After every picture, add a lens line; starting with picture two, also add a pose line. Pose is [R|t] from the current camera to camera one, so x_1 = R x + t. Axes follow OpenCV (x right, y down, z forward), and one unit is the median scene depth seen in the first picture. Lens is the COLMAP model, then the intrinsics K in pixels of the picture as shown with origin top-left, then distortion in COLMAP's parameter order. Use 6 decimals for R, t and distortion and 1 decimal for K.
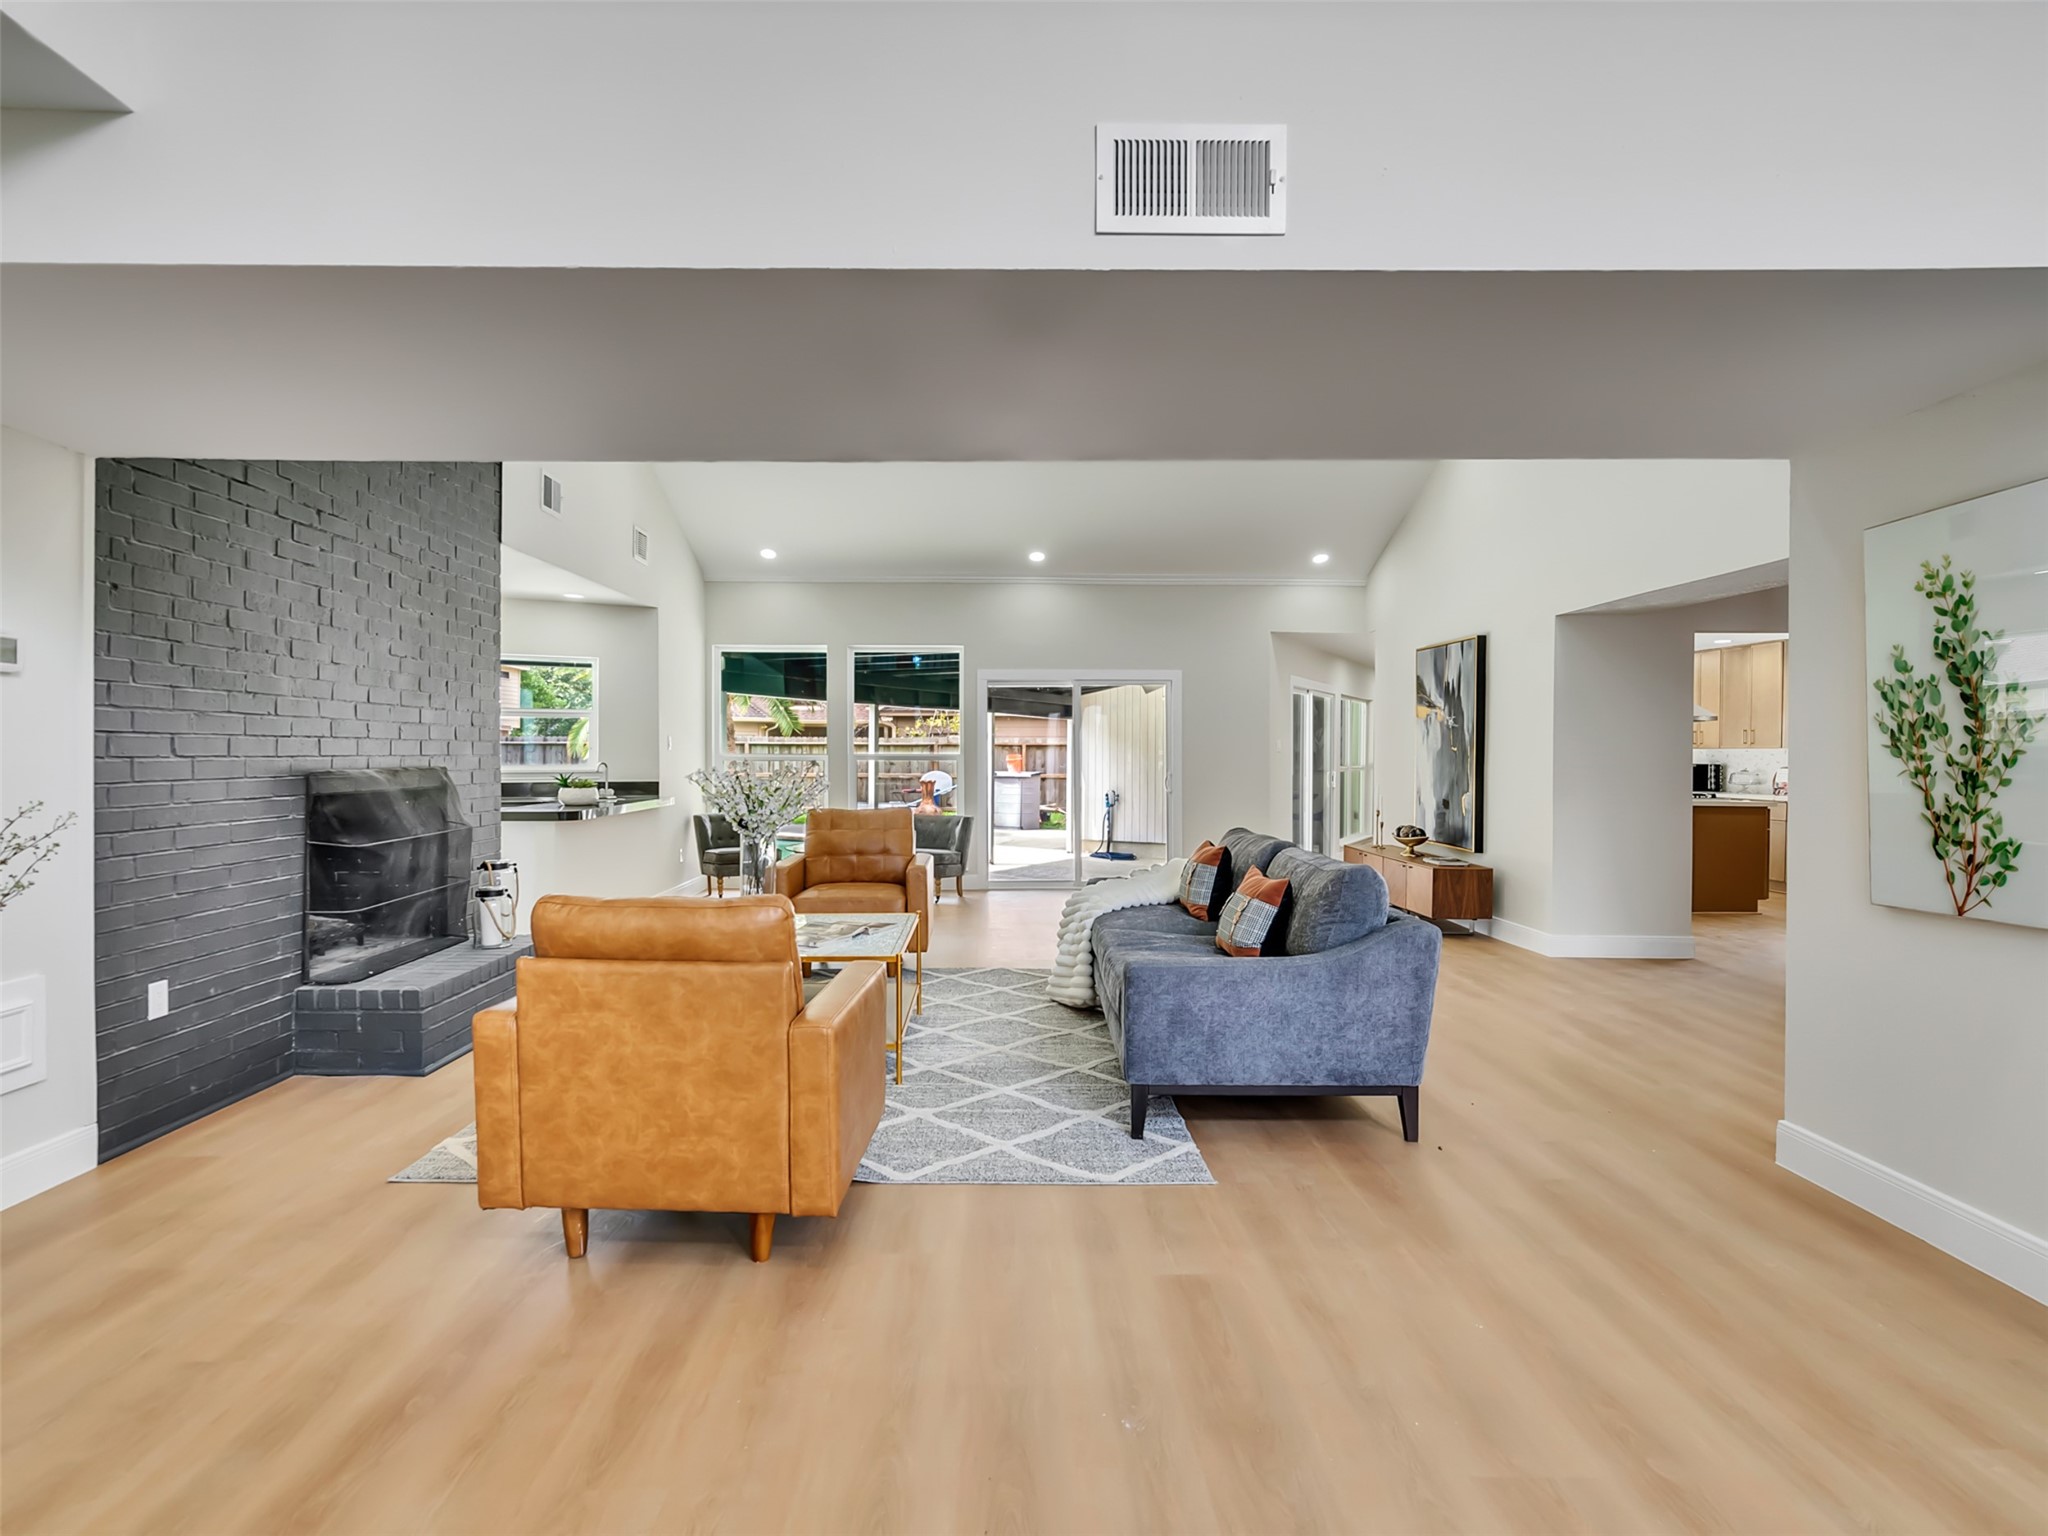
lens RADIAL K [[1045.0, 0, 1002.1], [0, 1045.0, 764.7], [0, 0, 1]] dist [-0.009165, 0.006417]
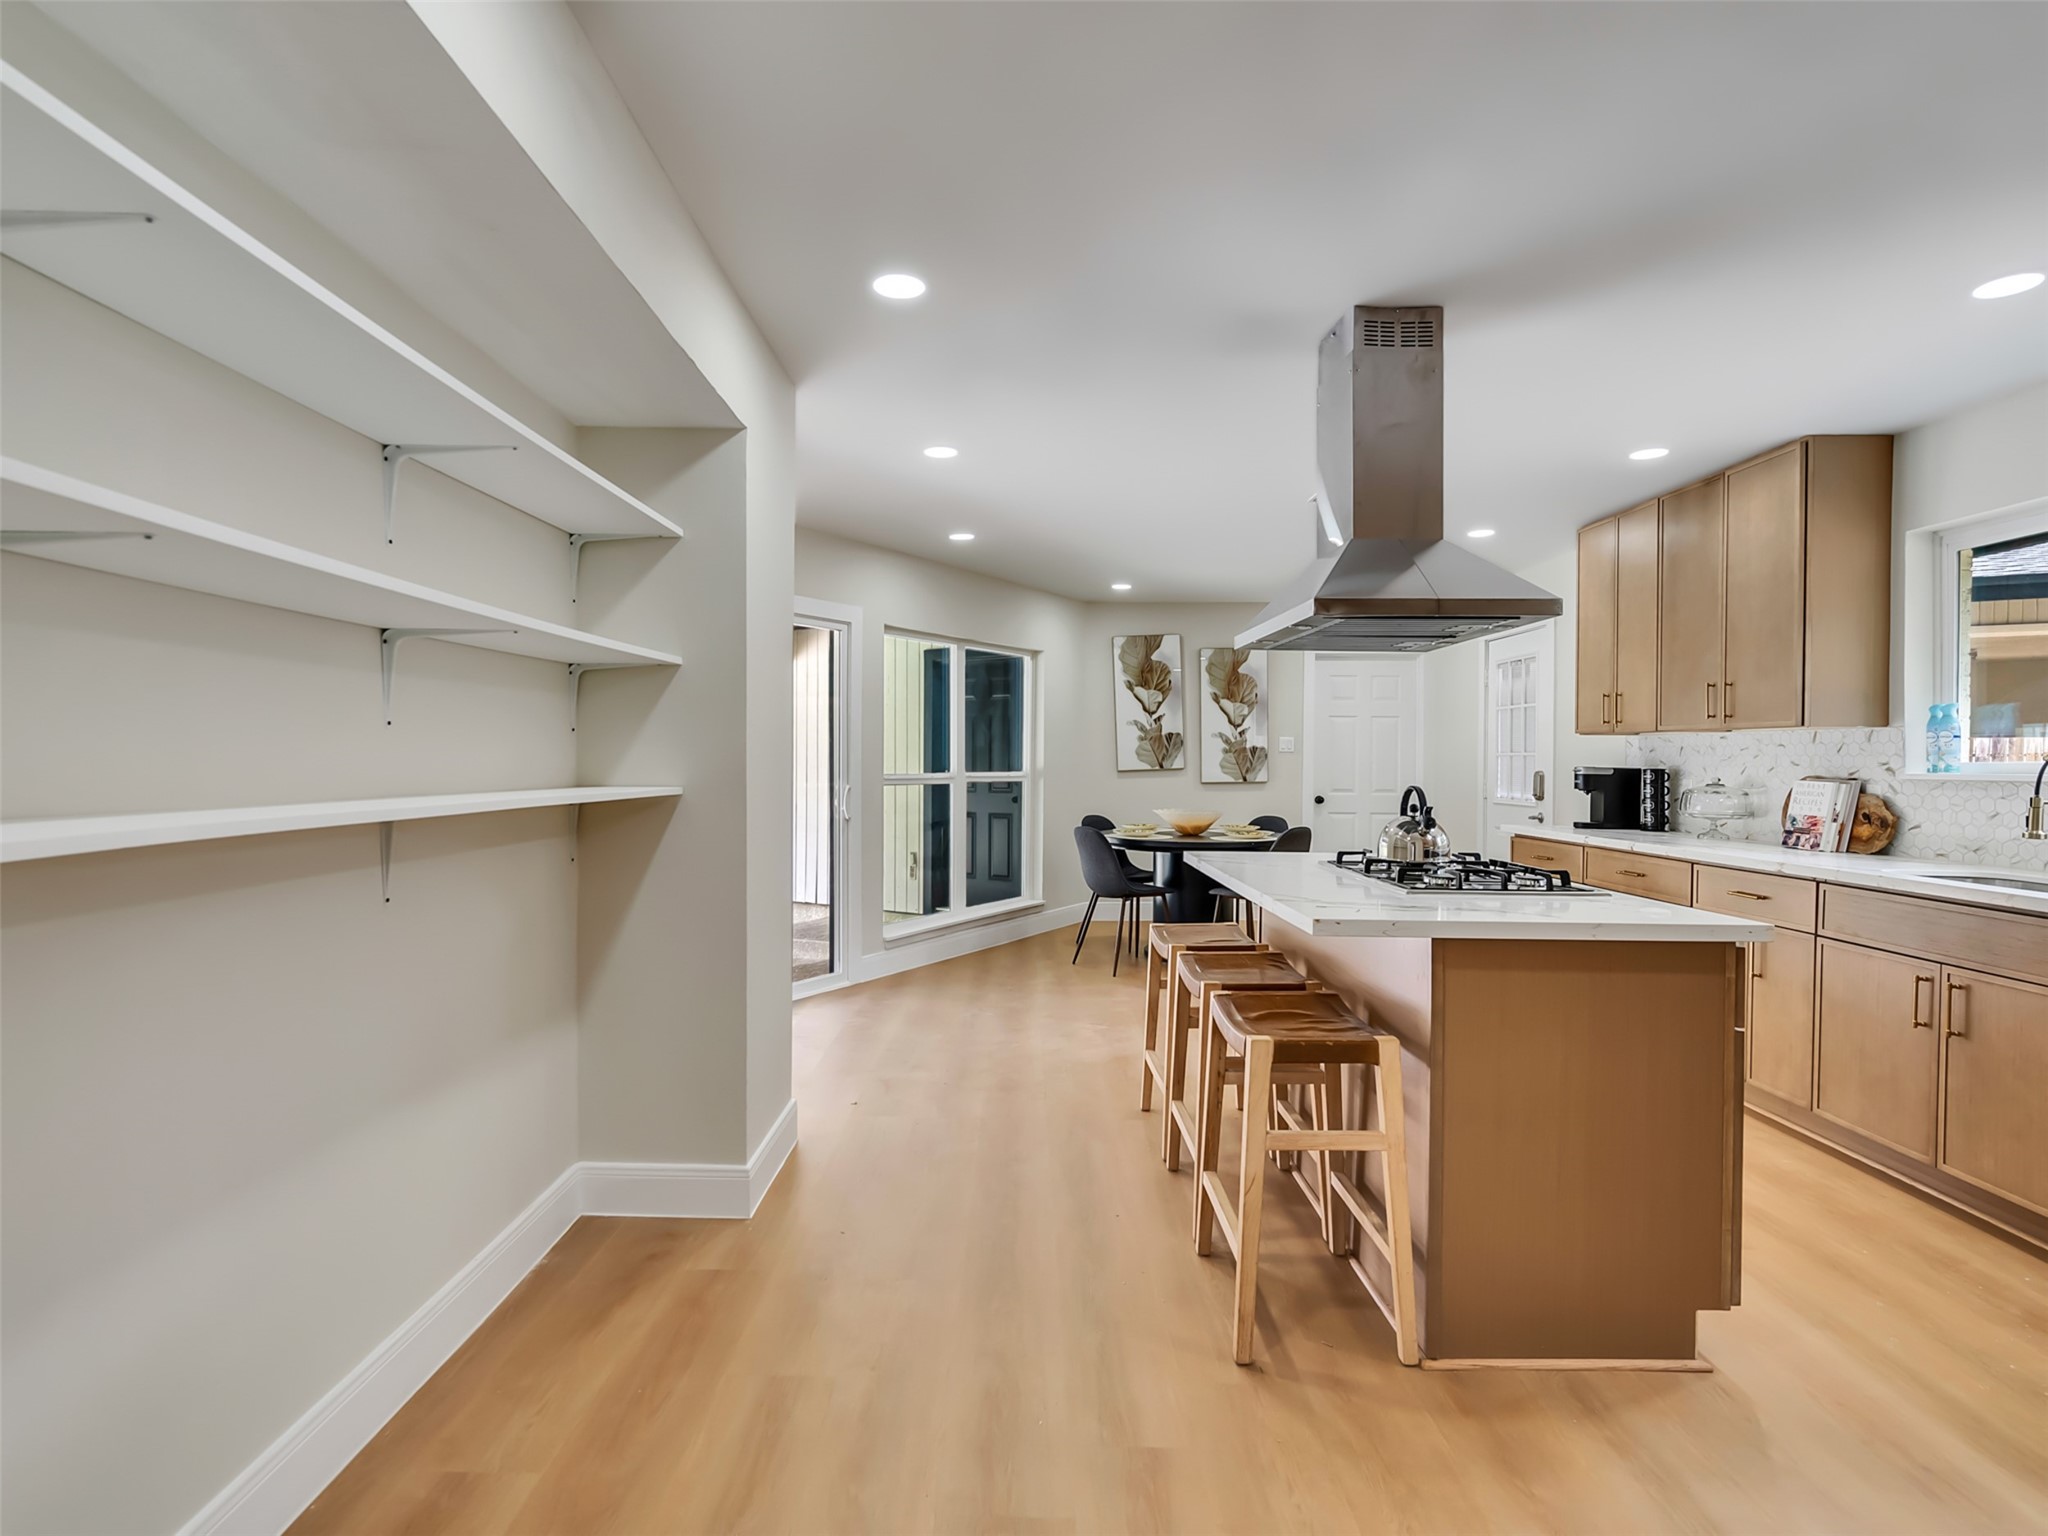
lens RADIAL K [[1045.0, 0, 1006.0], [0, 1045.0, 764.6], [0, 0, 1]] dist [-0.009165, 0.006417]
pose [[0.999820, -0.002287, -0.018844, 1.424319], [0.002206, 0.999988, -0.004324, -0.003519], [0.018854, 0.004282, 0.999813, 1.885357]]
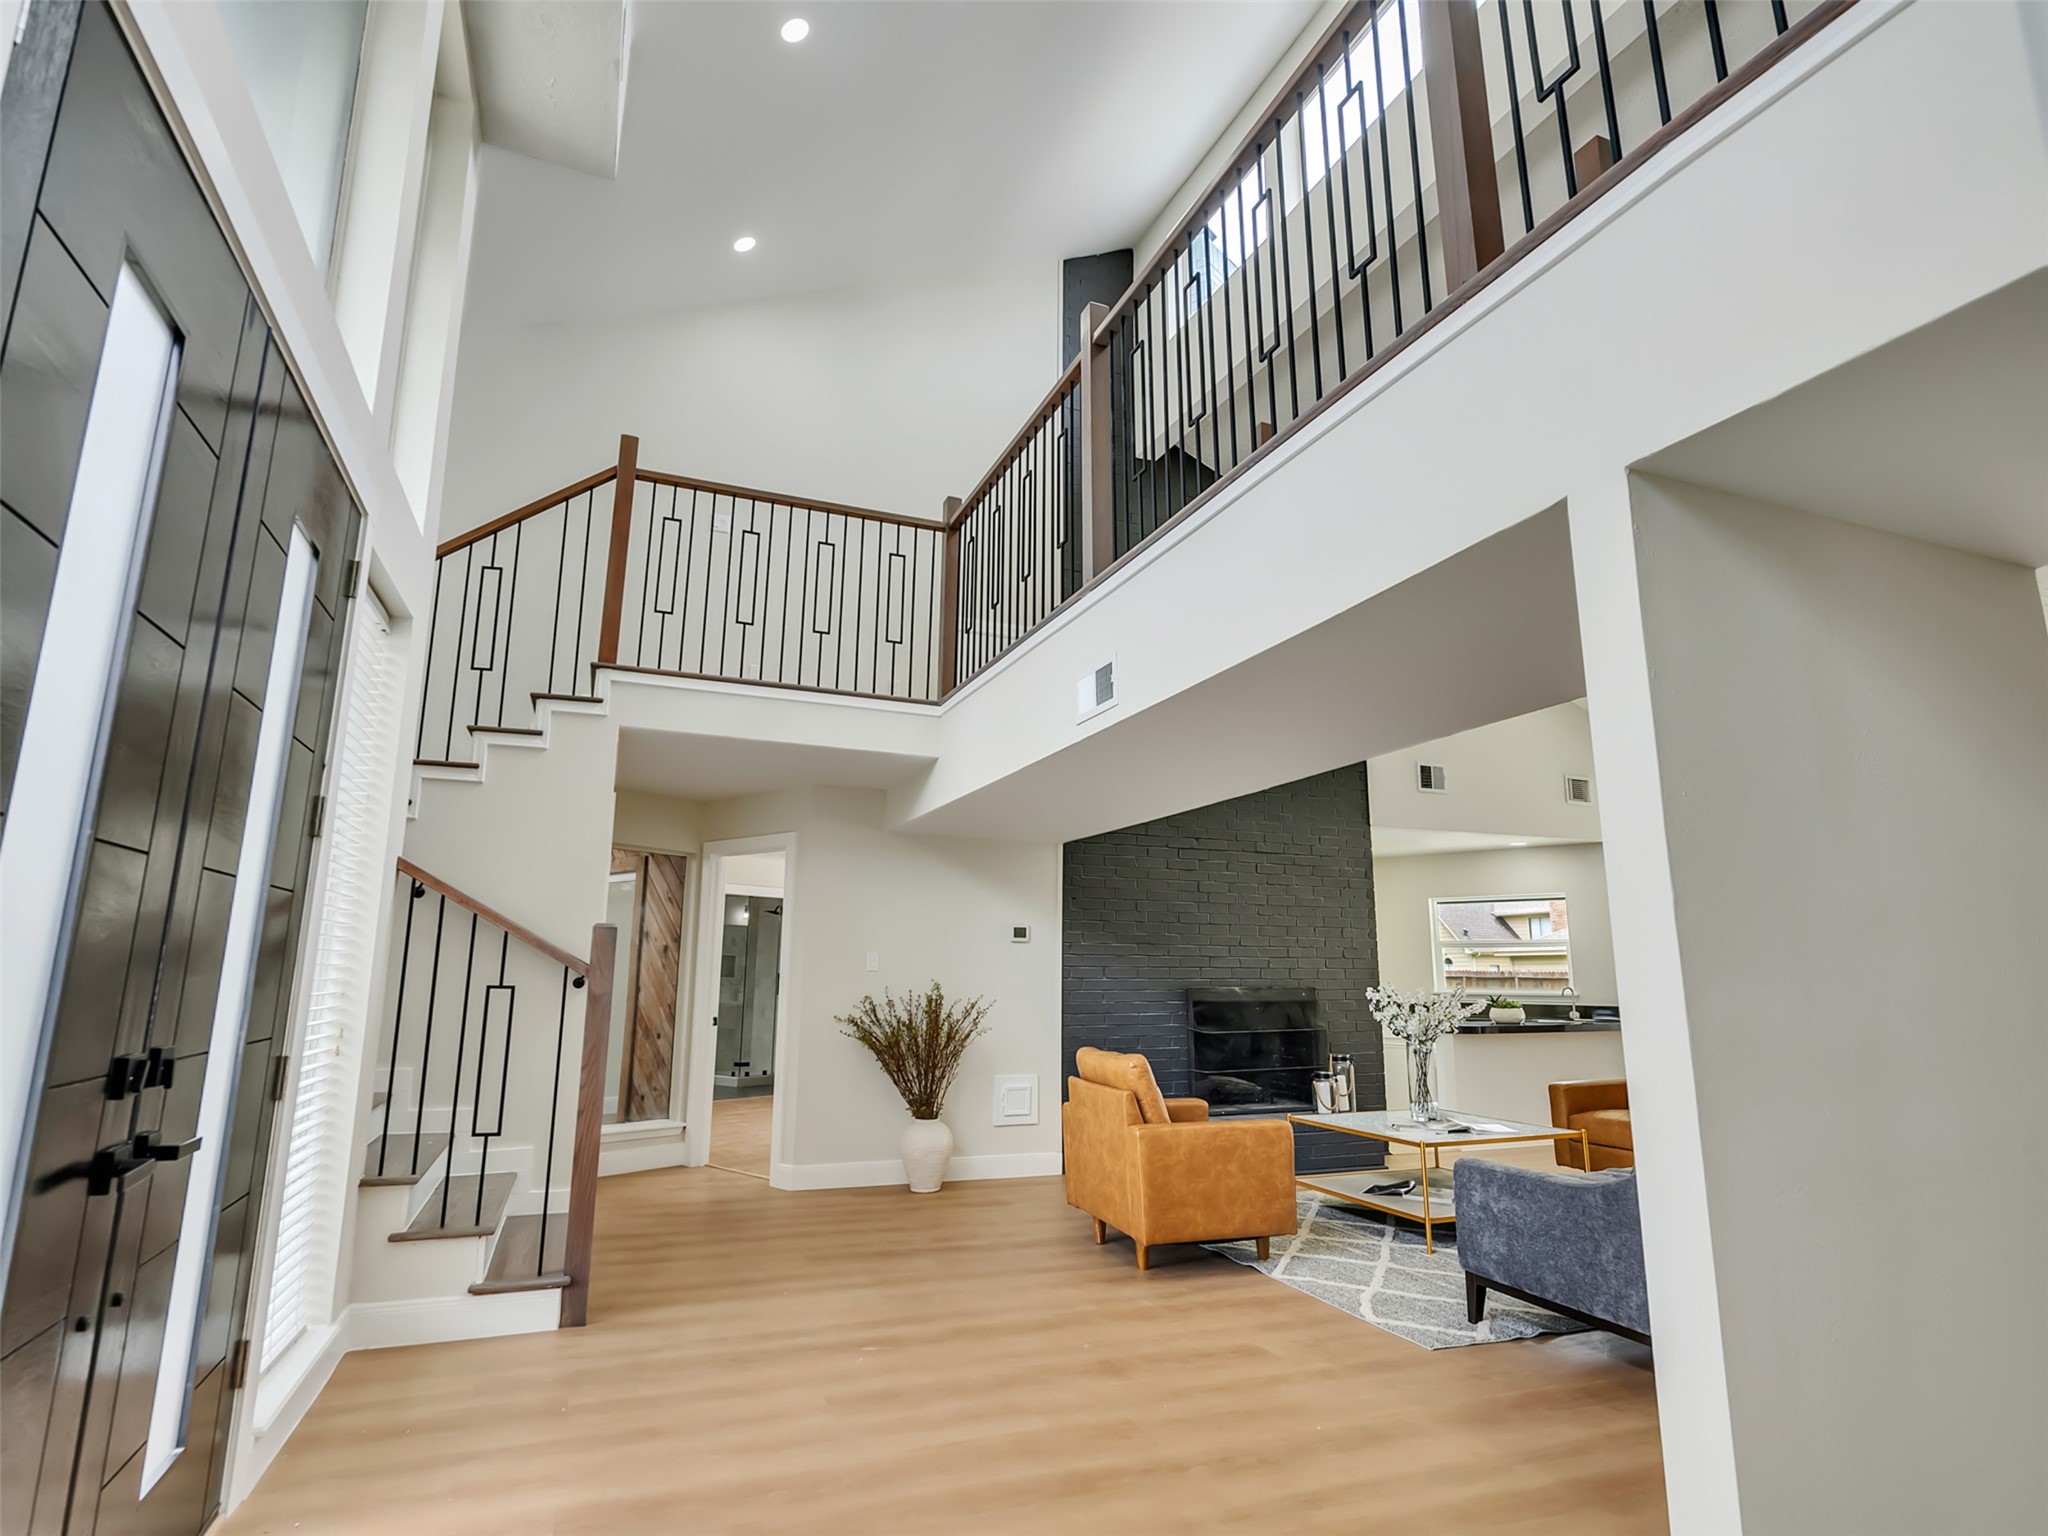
lens RADIAL K [[1045.0, 0, 1001.4], [0, 1045.0, 766.9], [0, 0, 1]] dist [-0.009165, 0.006417]
pose [[0.352581, -0.181465, -0.918018, 1.125500], [-0.017346, 0.979582, -0.200296, 0.000597], [0.935621, 0.086545, 0.342234, 0.078628]]
